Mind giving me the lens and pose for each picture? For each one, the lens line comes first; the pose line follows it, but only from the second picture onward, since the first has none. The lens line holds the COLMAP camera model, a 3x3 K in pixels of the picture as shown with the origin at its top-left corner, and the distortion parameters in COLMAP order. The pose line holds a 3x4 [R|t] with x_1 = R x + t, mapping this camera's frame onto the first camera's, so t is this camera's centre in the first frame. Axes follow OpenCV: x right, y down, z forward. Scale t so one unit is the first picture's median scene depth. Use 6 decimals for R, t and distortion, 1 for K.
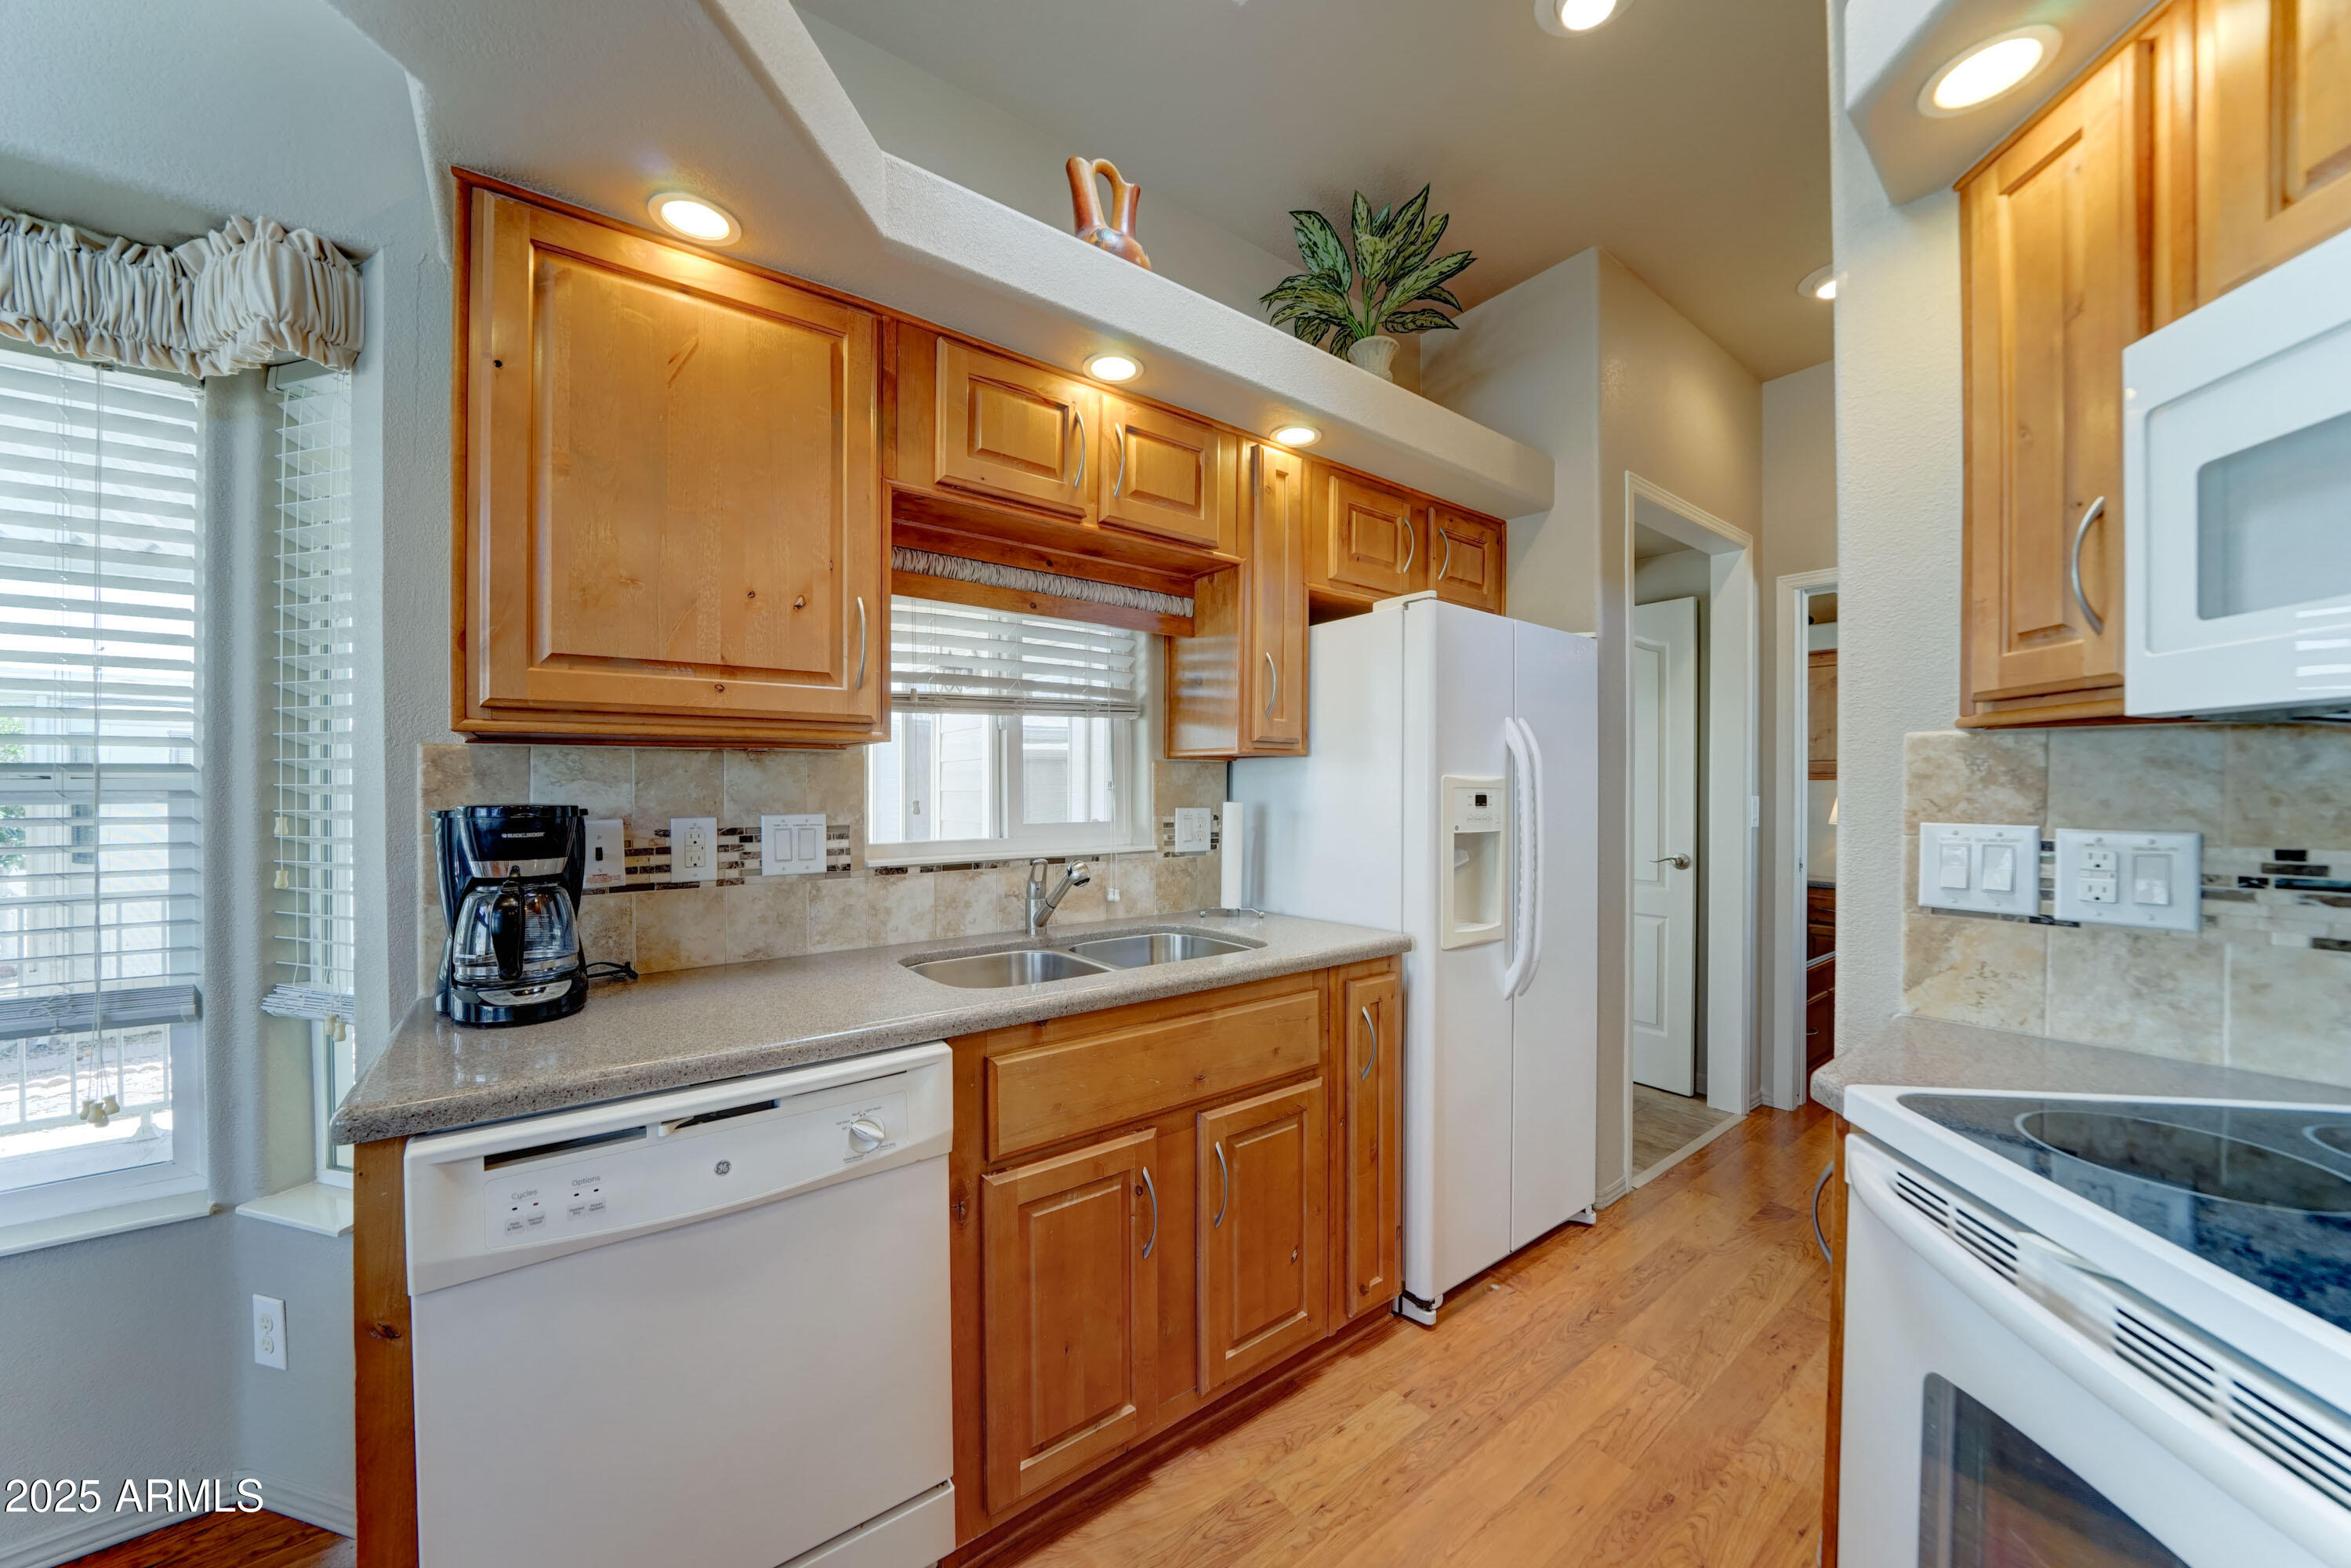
lens RADIAL K [[834.8, 0, 1177.2], [0, 834.8, 787.2], [0, 0, 1]] dist [-0.020838, 0.001972]
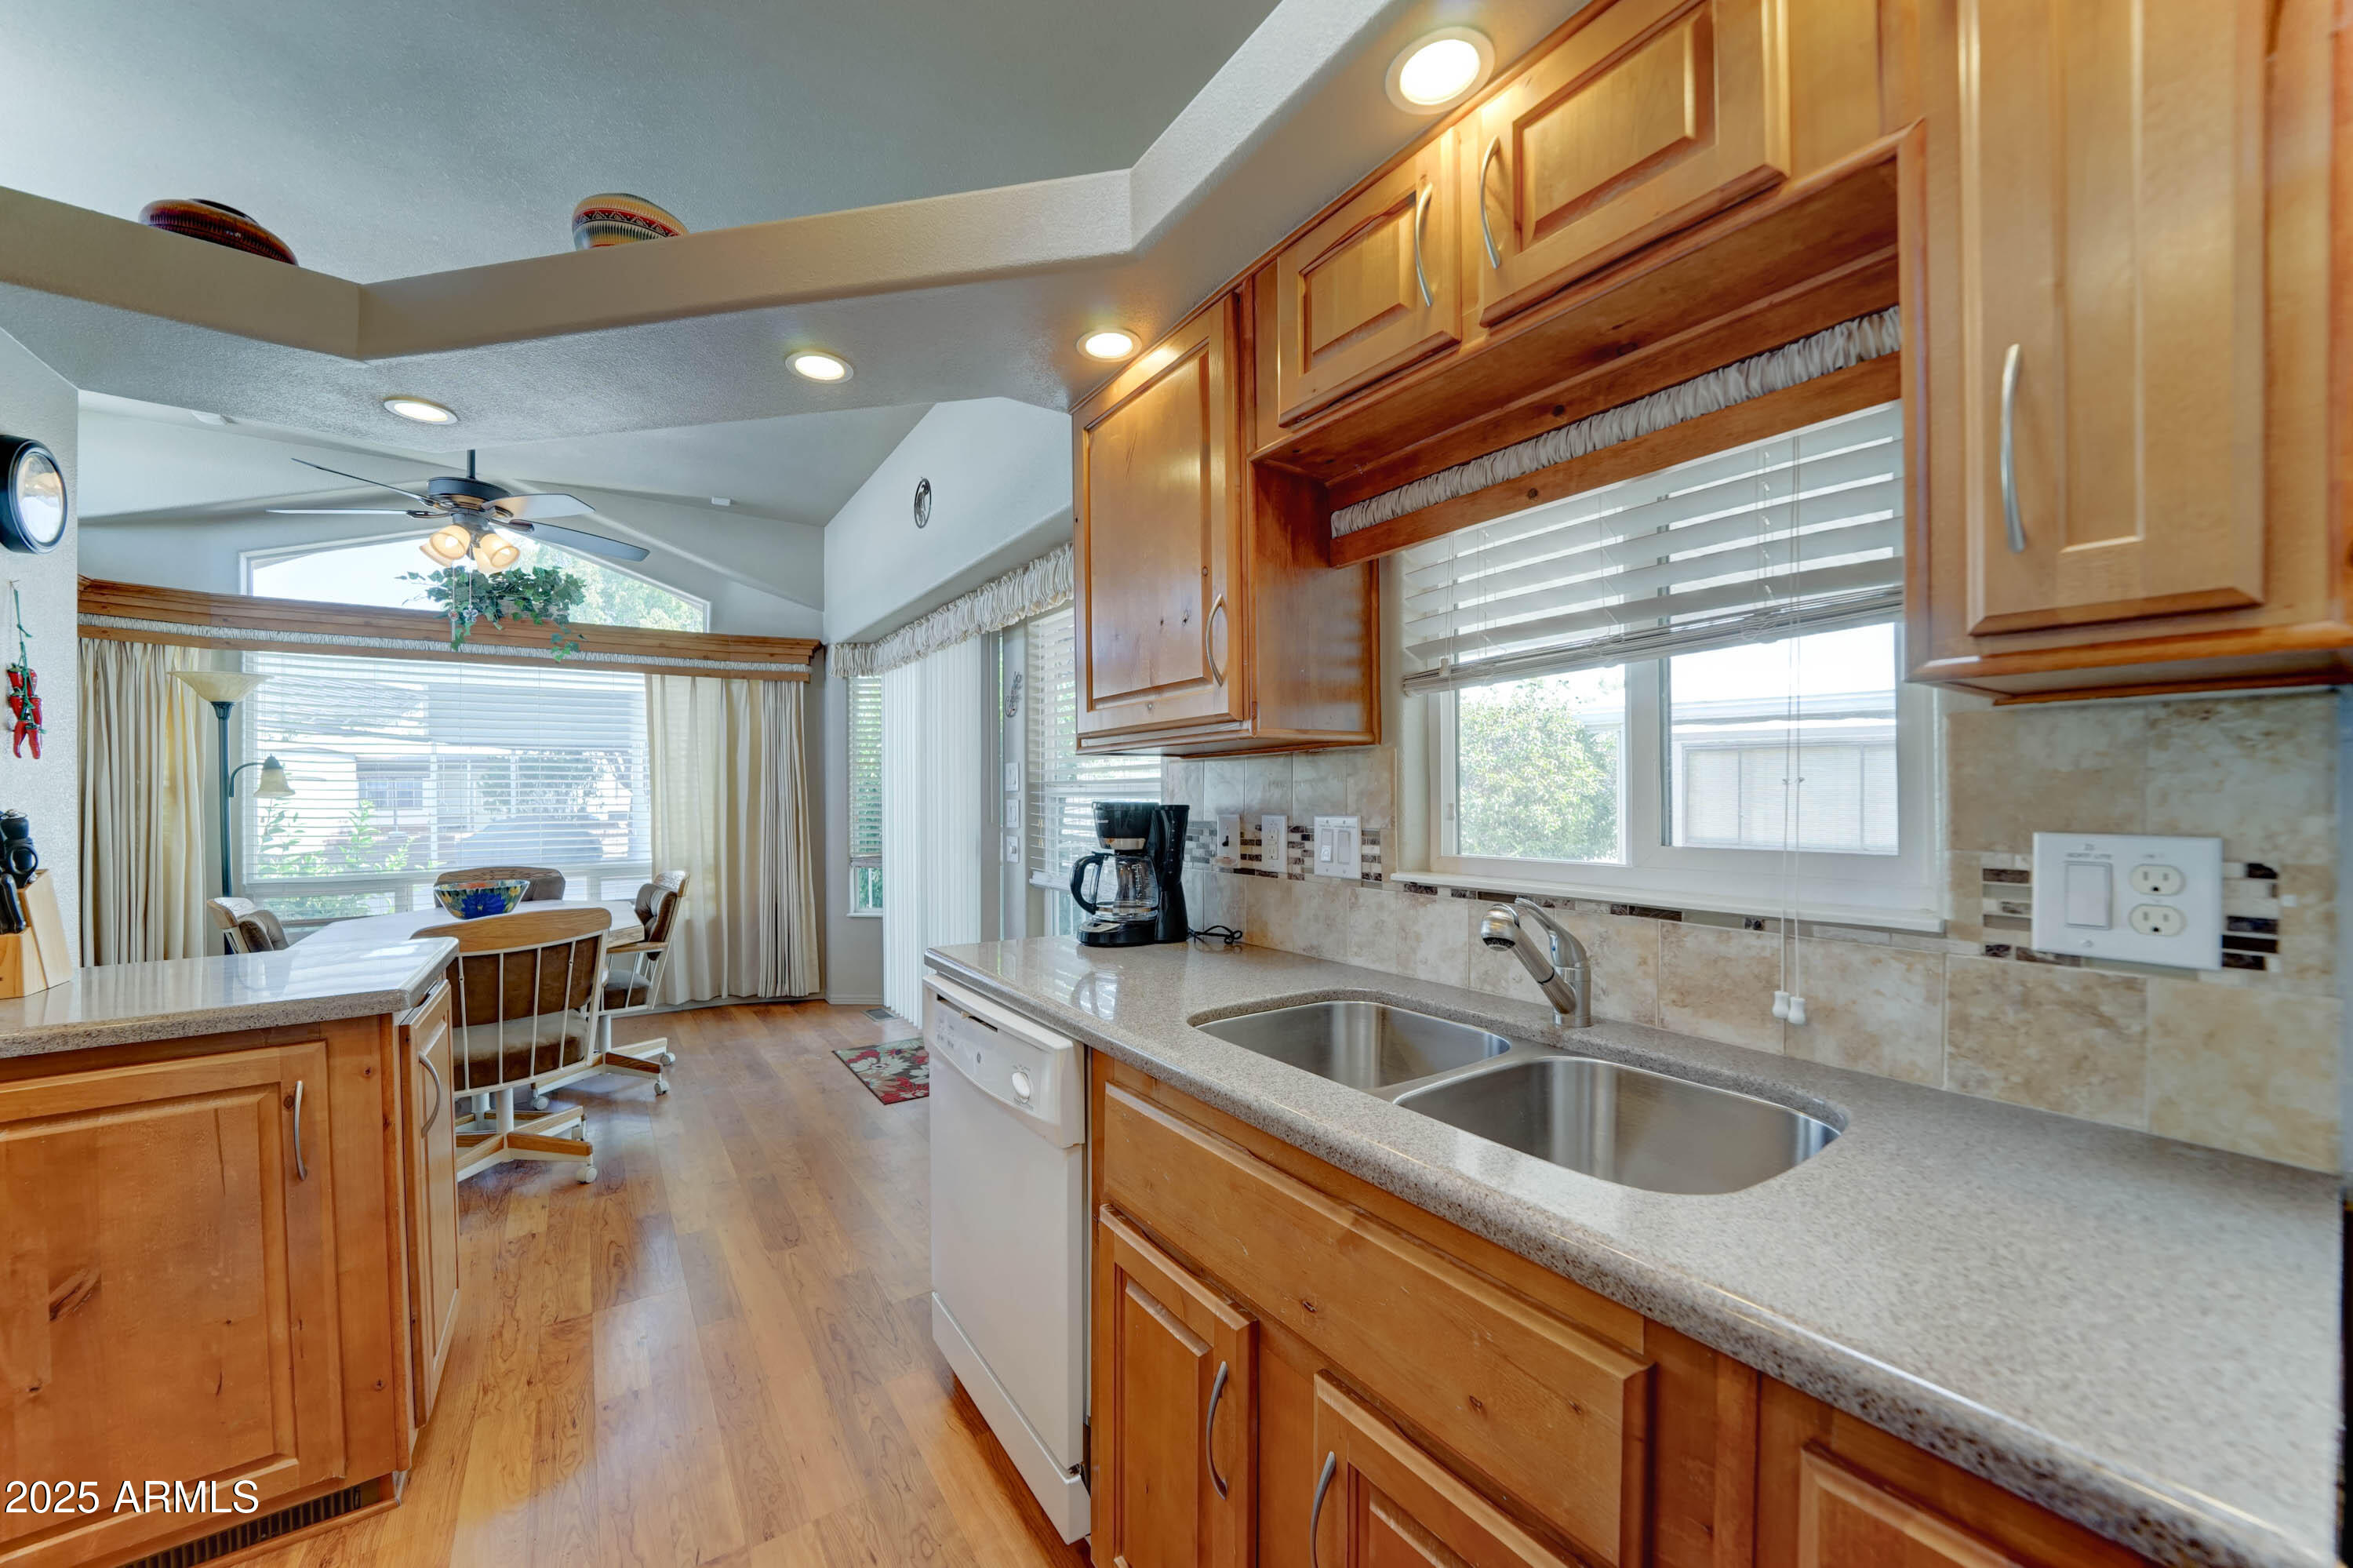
lens RADIAL K [[835.5, 0, 1138.6], [0, 835.5, 796.1], [0, 0, 1]] dist [-0.020838, 0.001972]
pose [[-0.059242, 0.004834, -0.998232, 0.511076], [0.009233, 0.999948, 0.004295, 0.004043], [0.998201, -0.008962, -0.059284, 0.811569]]
